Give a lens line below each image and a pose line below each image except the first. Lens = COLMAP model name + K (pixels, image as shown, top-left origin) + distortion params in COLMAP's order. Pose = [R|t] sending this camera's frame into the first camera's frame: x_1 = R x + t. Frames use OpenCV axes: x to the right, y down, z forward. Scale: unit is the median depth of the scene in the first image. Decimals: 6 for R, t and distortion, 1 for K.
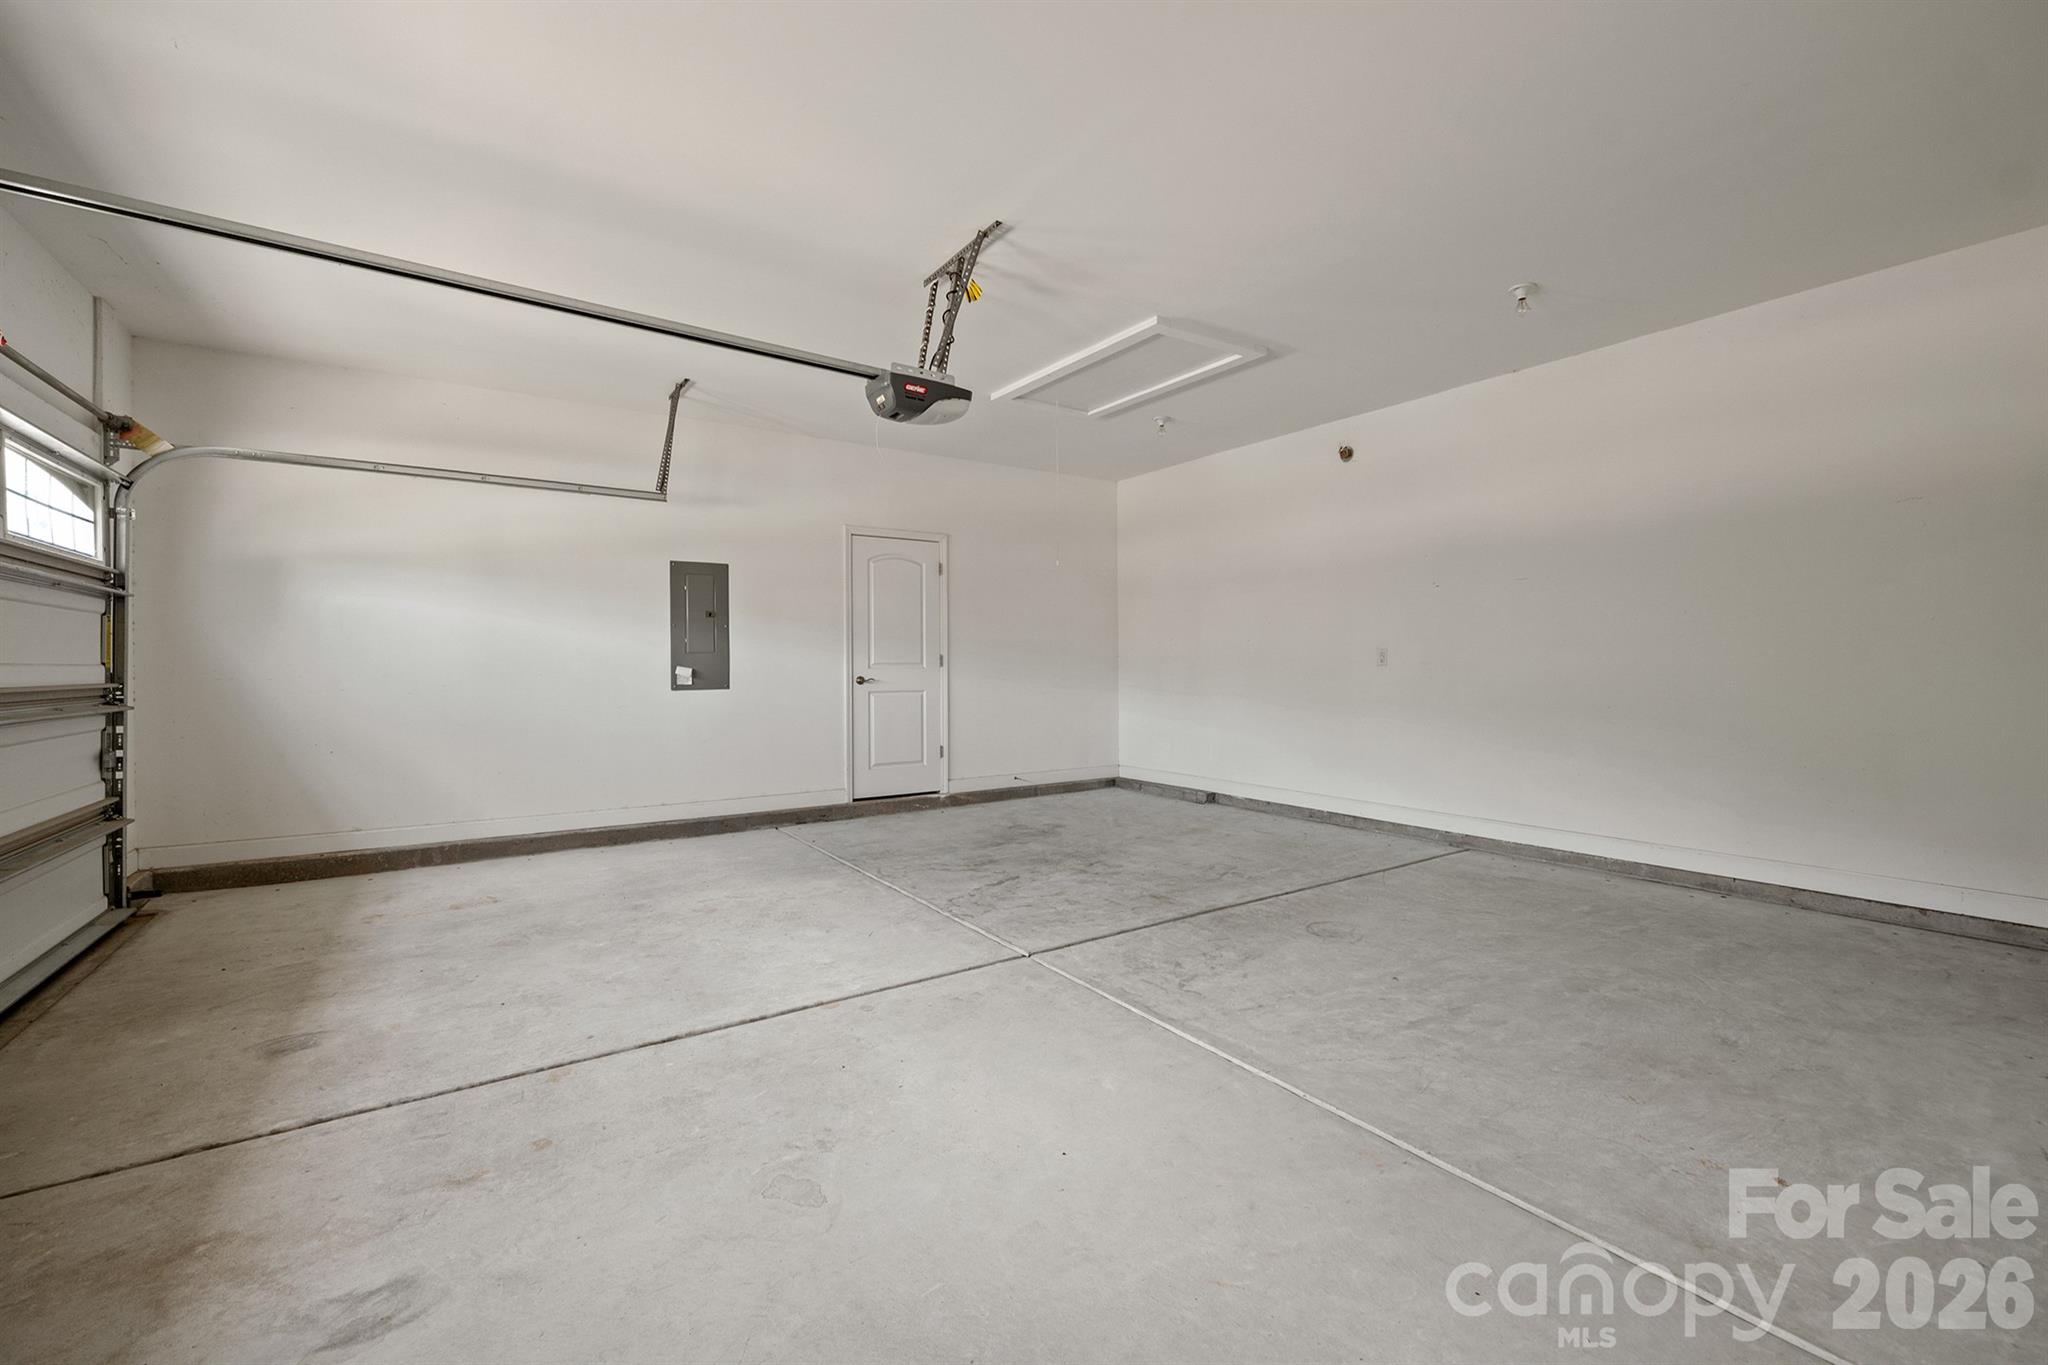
lens RADIAL K [[870.2, 0, 1021.4], [0, 870.2, 667.5], [0, 0, 1]] dist [-0.006772, -0.000346]
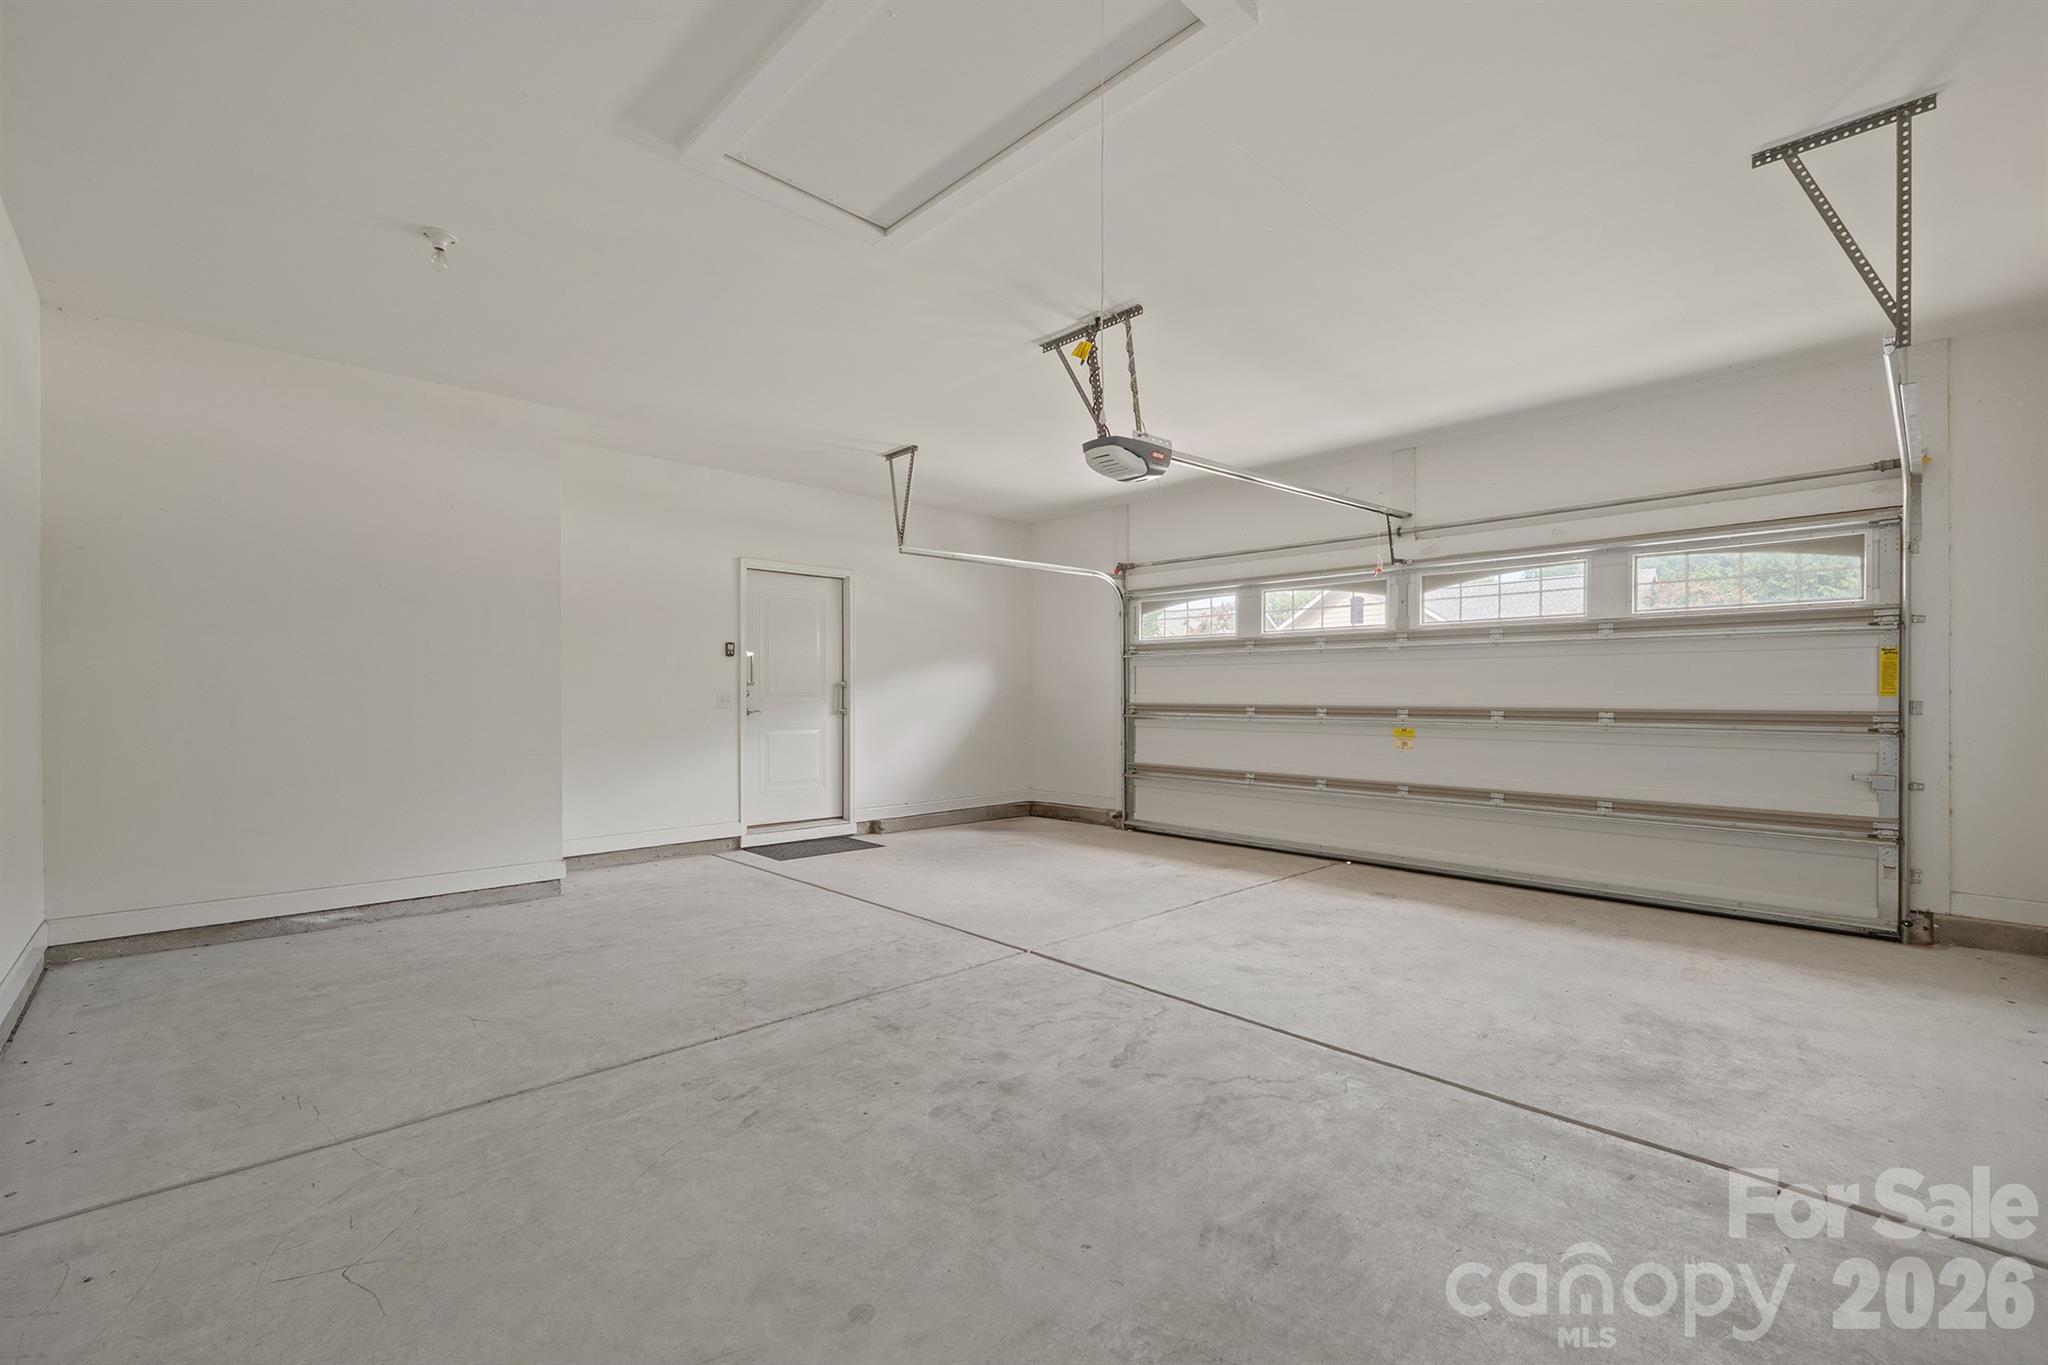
lens RADIAL K [[870.2, 0, 1022.5], [0, 870.2, 696.3], [0, 0, 1]] dist [-0.006772, -0.000346]
pose [[-0.983632, 0.005088, -0.180118, 0.206353], [0.005107, 0.999987, 0.000363, -0.008130], [0.180117, -0.000563, -0.983645, 2.008620]]
